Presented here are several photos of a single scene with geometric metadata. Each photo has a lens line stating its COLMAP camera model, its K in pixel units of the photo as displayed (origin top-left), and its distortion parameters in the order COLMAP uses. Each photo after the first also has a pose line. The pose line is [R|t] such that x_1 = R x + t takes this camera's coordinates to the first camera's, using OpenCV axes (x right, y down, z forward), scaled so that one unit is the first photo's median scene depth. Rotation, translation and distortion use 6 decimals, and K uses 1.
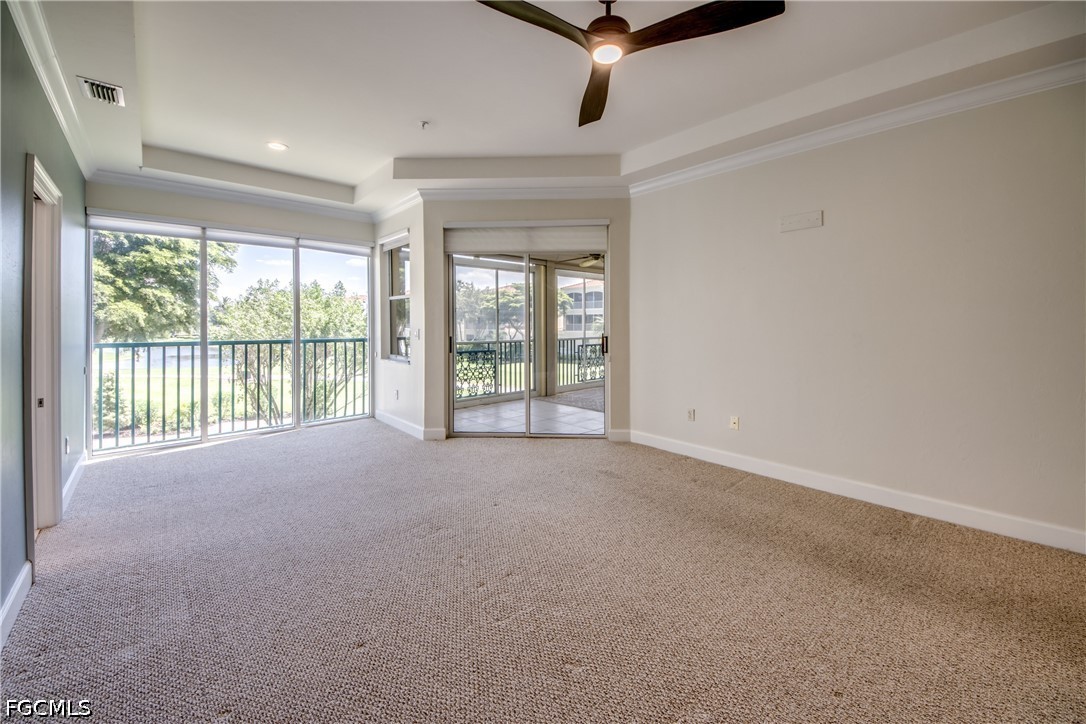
lens RADIAL K [[418.5, 0, 553.8], [0, 418.5, 327.9], [0, 0, 1]] dist [0.022114, -0.014323]
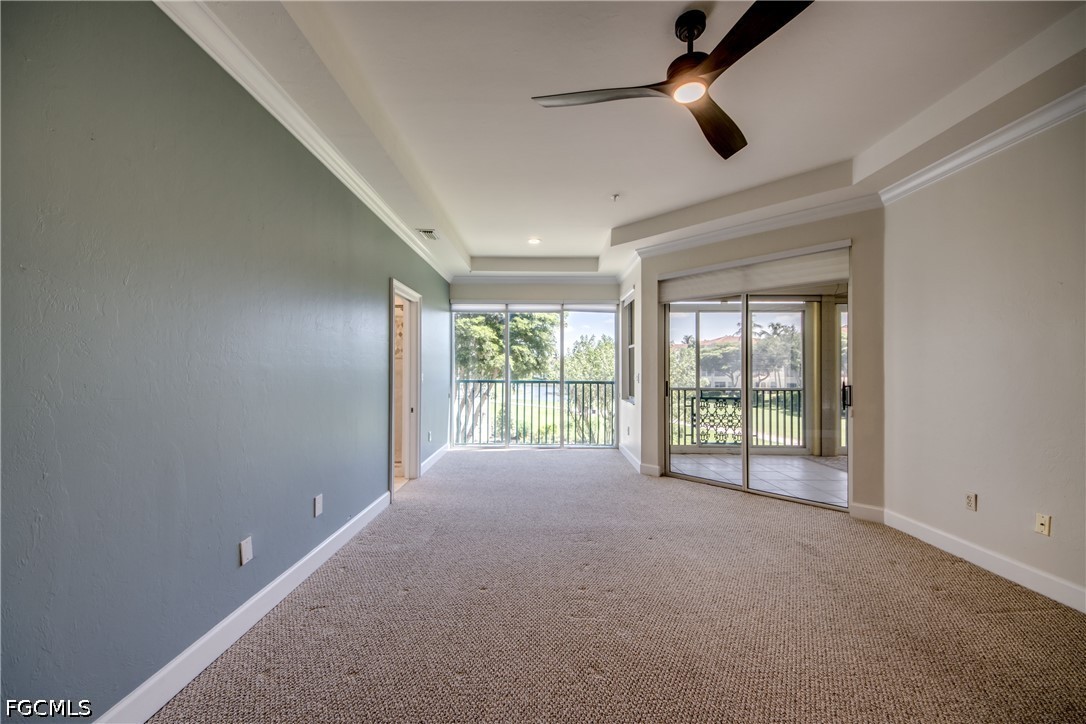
lens RADIAL K [[418.5, 0, 570.9], [0, 418.5, 368.8], [0, 0, 1]] dist [0.022114, -0.014323]
pose [[0.743558, 0.002060, -0.668668, 0.273679], [-0.012434, 0.999865, -0.010746, 0.004201], [0.668556, 0.016304, 0.743483, 0.043173]]
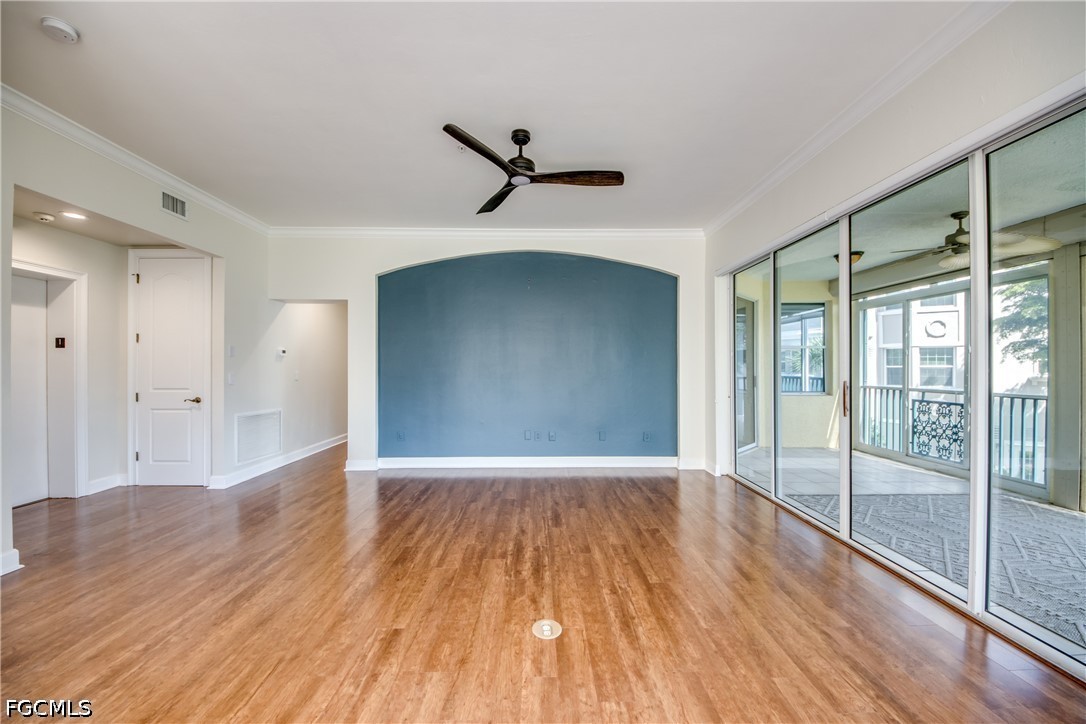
lens RADIAL K [[418.5, 0, 553.8], [0, 418.5, 365.2], [0, 0, 1]] dist [0.022114, -0.014323]
pose [[-0.672548, -0.007187, -0.740019, 1.188695], [-0.011980, 0.999928, 0.001176, -0.008081], [0.739957, 0.009657, -0.672585, 1.336031]]
